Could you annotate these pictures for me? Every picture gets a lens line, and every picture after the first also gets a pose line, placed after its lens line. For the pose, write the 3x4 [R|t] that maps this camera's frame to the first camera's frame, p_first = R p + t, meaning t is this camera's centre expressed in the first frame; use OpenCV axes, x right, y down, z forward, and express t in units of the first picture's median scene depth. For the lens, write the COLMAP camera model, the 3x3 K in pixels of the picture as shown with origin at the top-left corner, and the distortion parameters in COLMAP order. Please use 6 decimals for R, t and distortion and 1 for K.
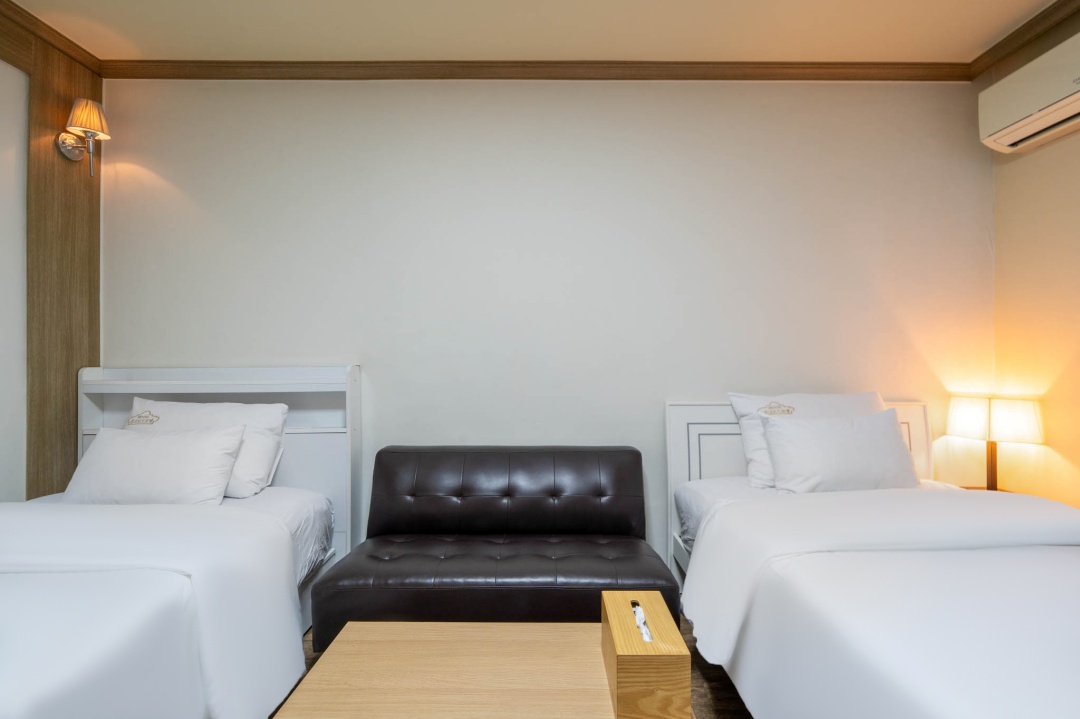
lens RADIAL K [[489.1, 0, 543.5], [0, 489.1, 363.5], [0, 0, 1]] dist [0.004063, -0.001913]
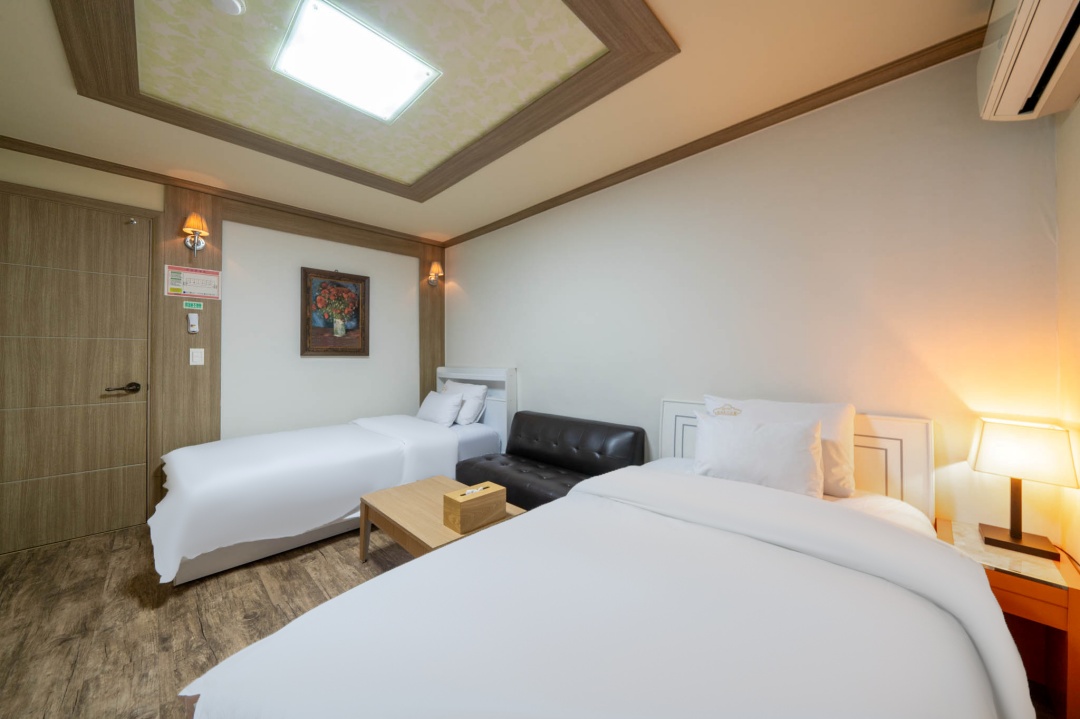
lens RADIAL K [[378.4, 0, 549.2], [0, 378.4, 359.8], [0, 0, 1]] dist [-0.004340, 0.000253]
pose [[0.716089, 0.002443, -0.698004, 0.805567], [-0.016539, 0.999772, -0.013469, -0.011129], [0.697813, 0.021190, 0.715967, 0.021892]]
